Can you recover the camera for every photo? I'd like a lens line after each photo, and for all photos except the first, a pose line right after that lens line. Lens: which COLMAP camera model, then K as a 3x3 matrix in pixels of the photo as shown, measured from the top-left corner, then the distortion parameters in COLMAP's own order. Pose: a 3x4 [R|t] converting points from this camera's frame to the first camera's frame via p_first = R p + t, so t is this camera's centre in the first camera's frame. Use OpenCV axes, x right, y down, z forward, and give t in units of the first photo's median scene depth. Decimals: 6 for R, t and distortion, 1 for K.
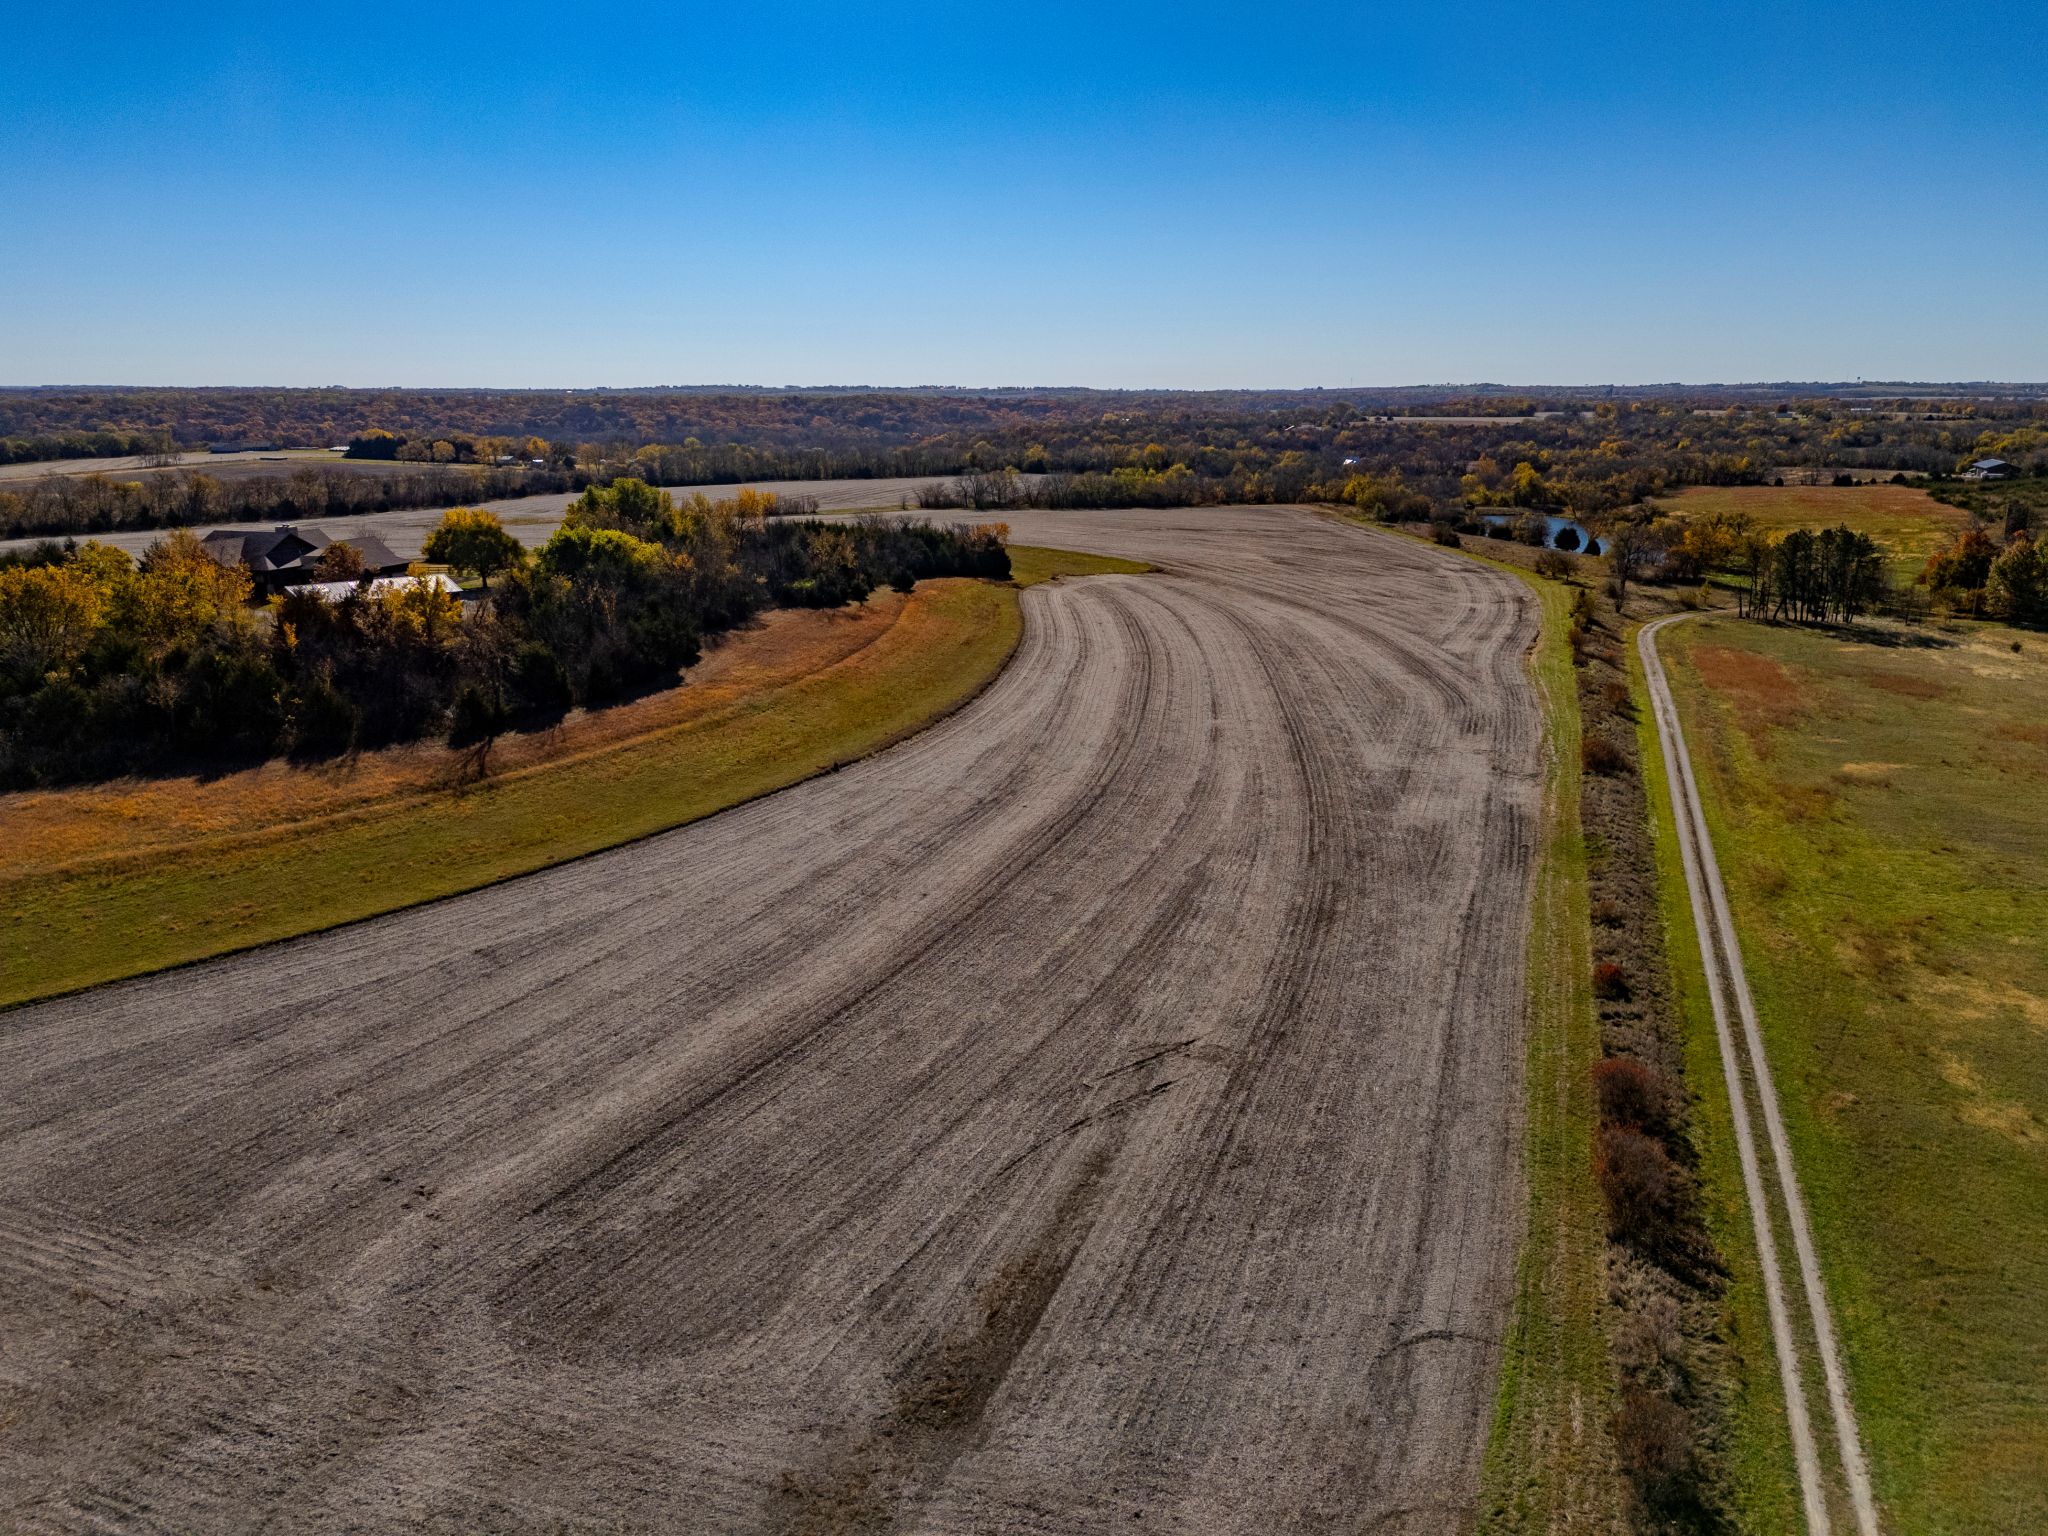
lens RADIAL K [[1481.1, 0, 1024.0], [0, 1481.1, 768.0], [0, 0, 1]] dist [0.075680, -0.095752]
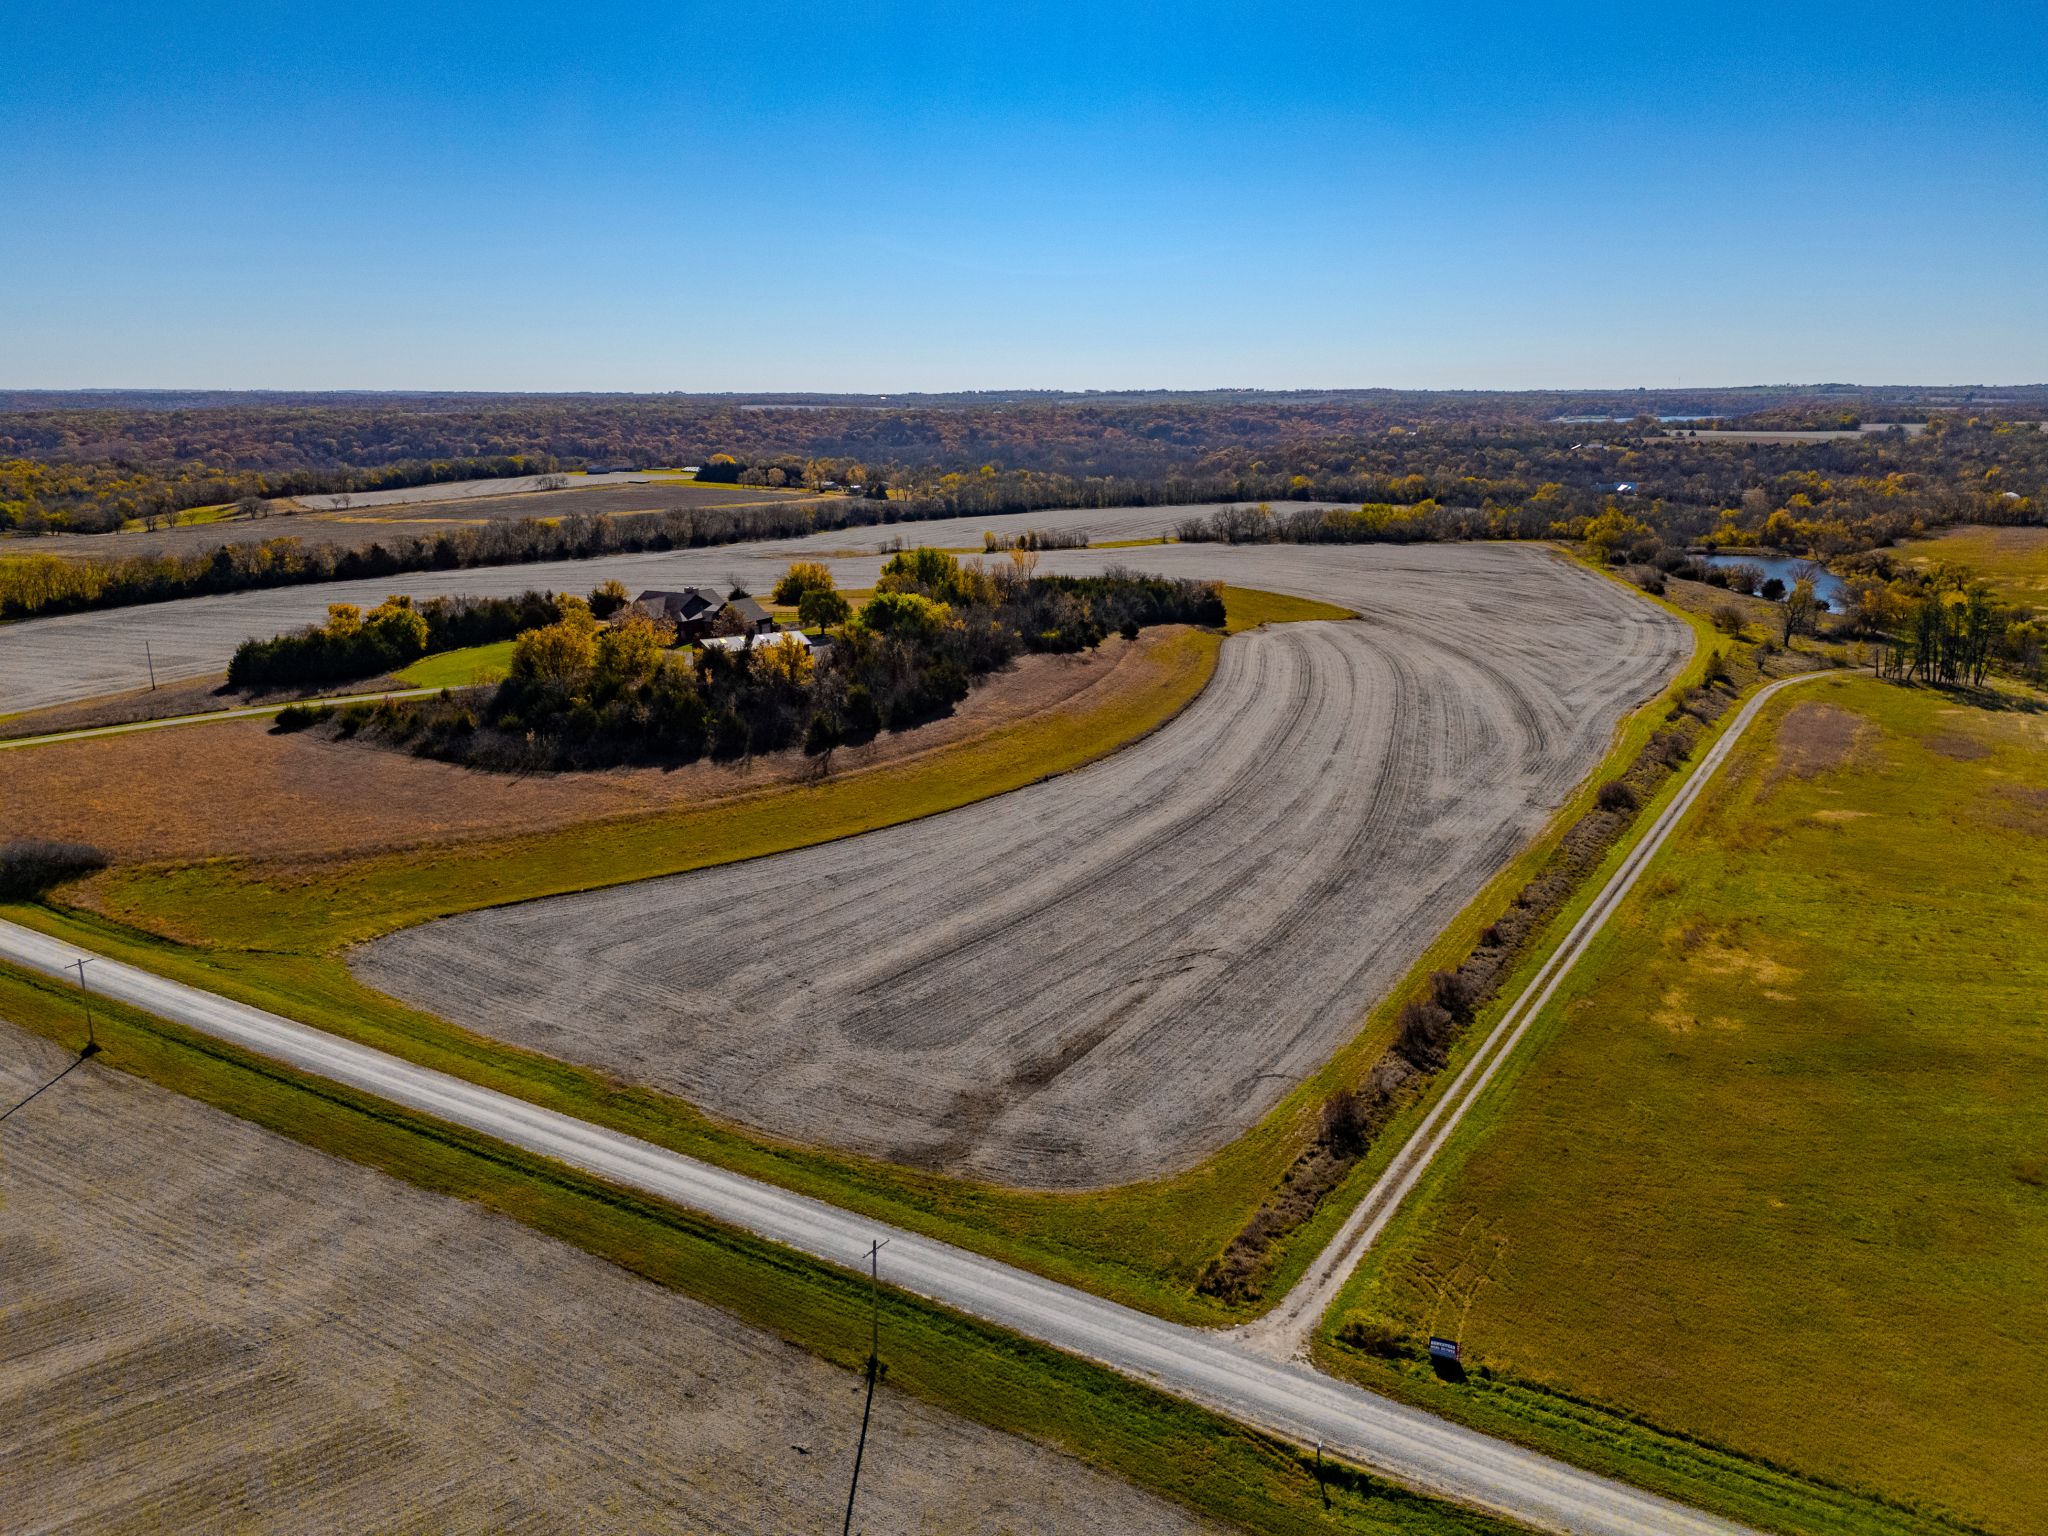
lens RADIAL K [[1481.1, 0, 1024.0], [0, 1481.1, 768.0], [0, 0, 1]] dist [0.075680, -0.095752]
pose [[0.981036, 0.045090, -0.188506, 0.127858], [-0.044943, 0.998977, 0.005059, -0.017076], [0.188541, 0.003509, 0.982059, -0.460408]]
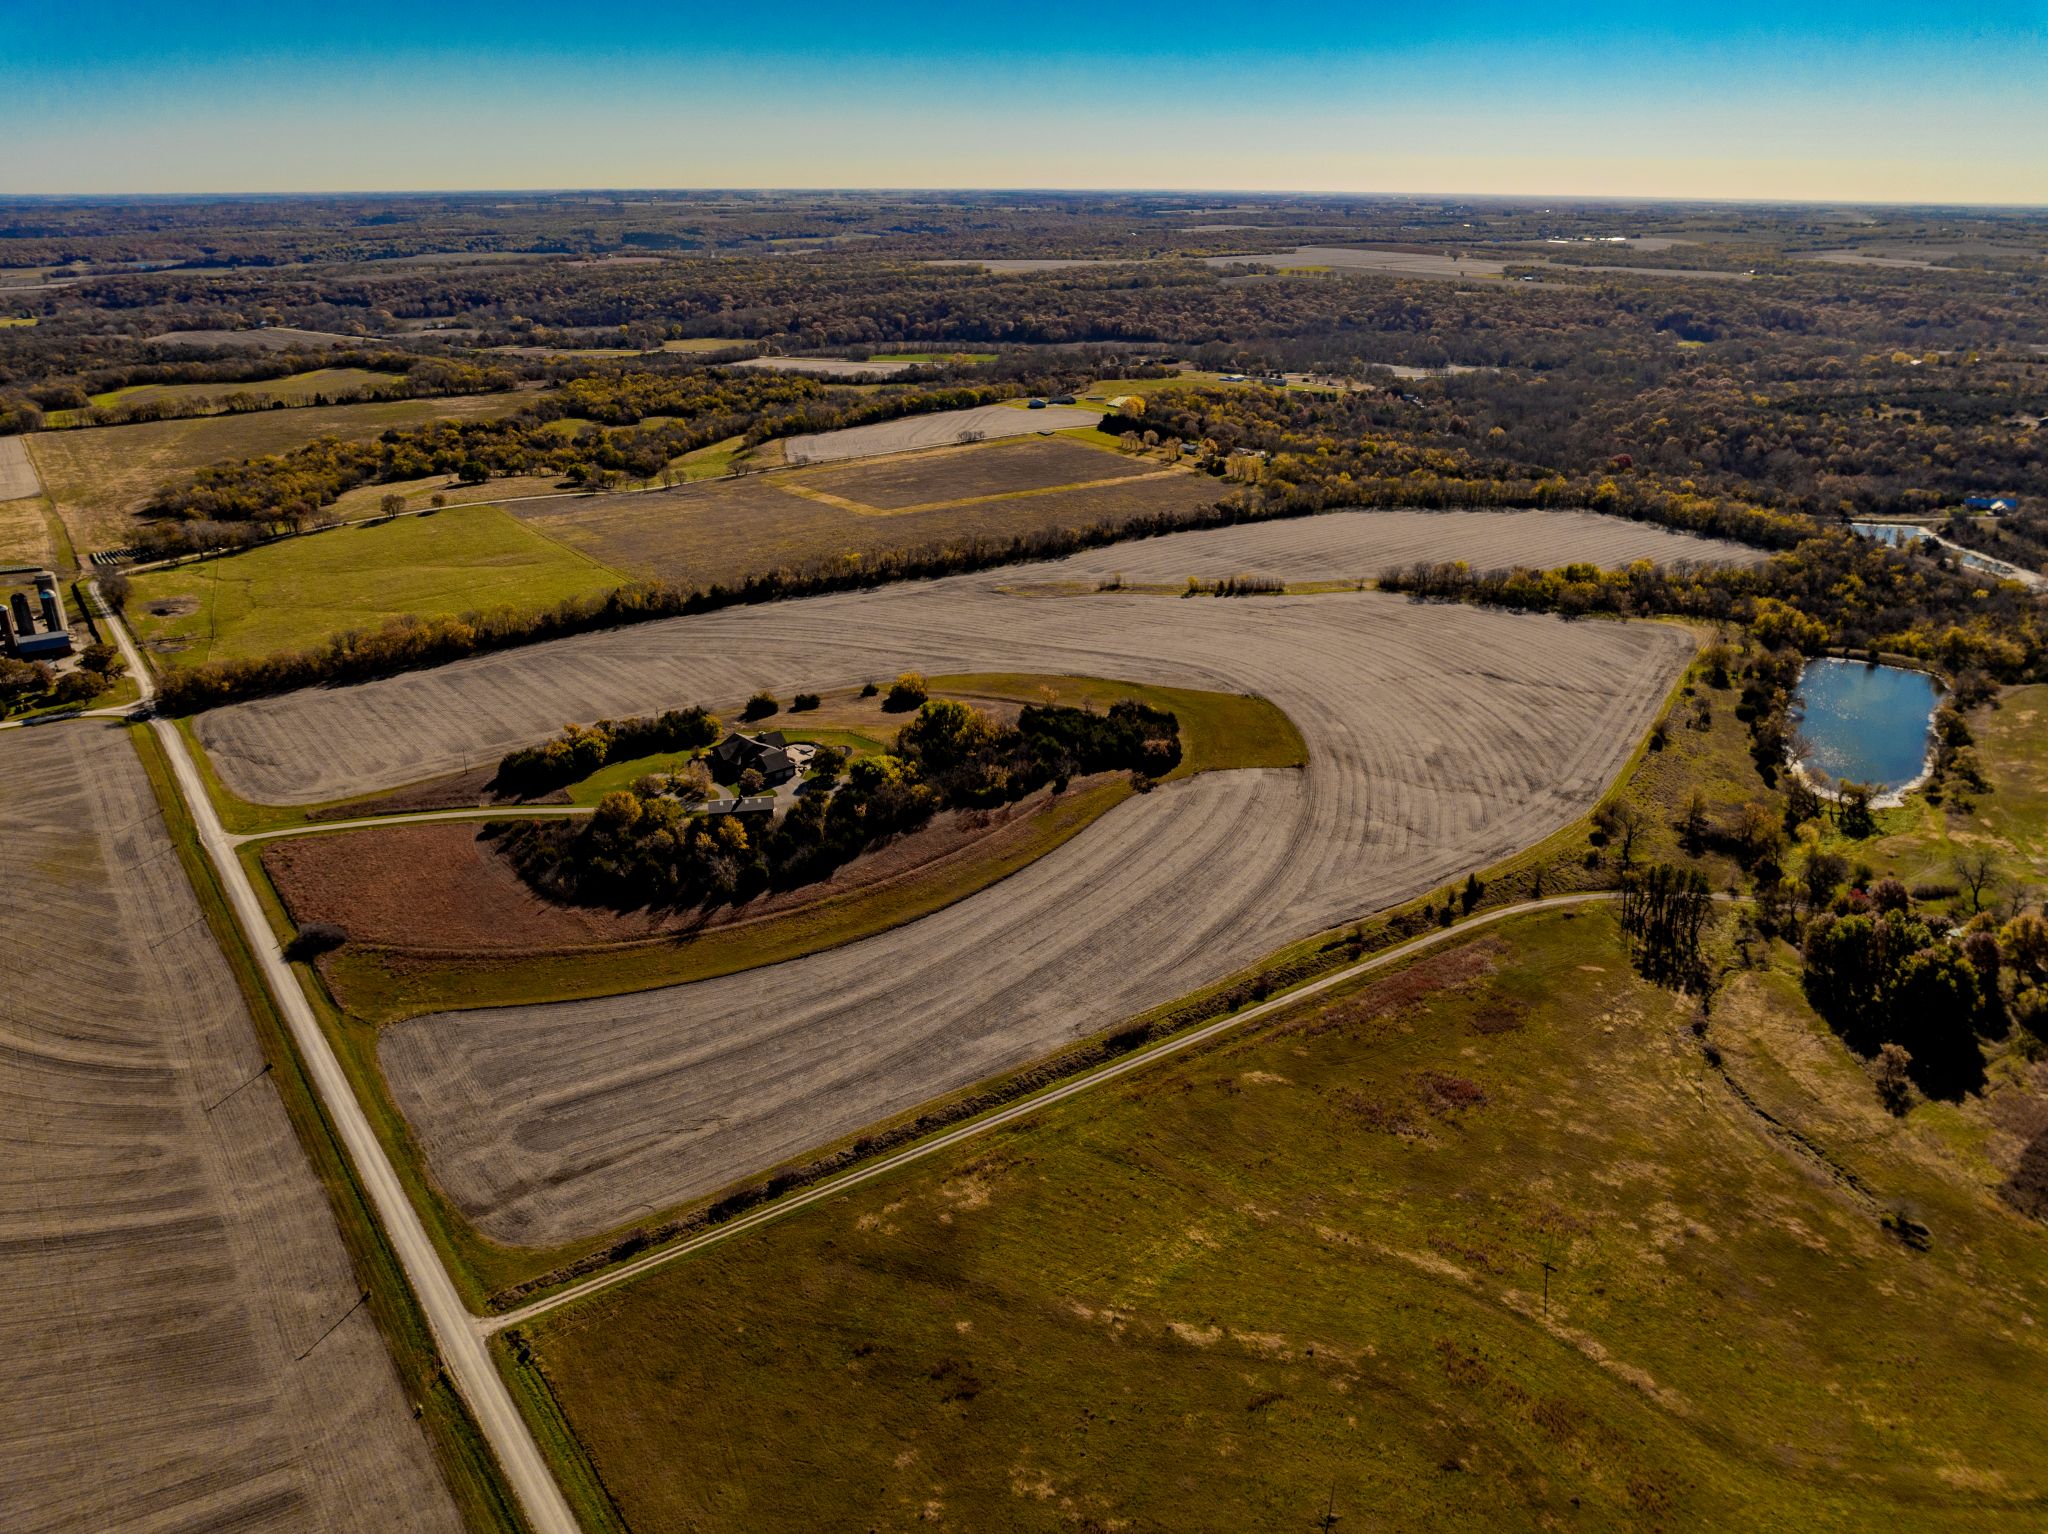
lens RADIAL K [[1428.1, 0, 1024.0], [0, 1428.1, 767.0], [0, 0, 1]] dist [-0.000444, -0.083556]
pose [[0.826395, 0.210647, -0.522207, 1.345319], [-0.134296, 0.974361, 0.180513, -0.779382], [0.546842, -0.079045, 0.833496, -0.787430]]
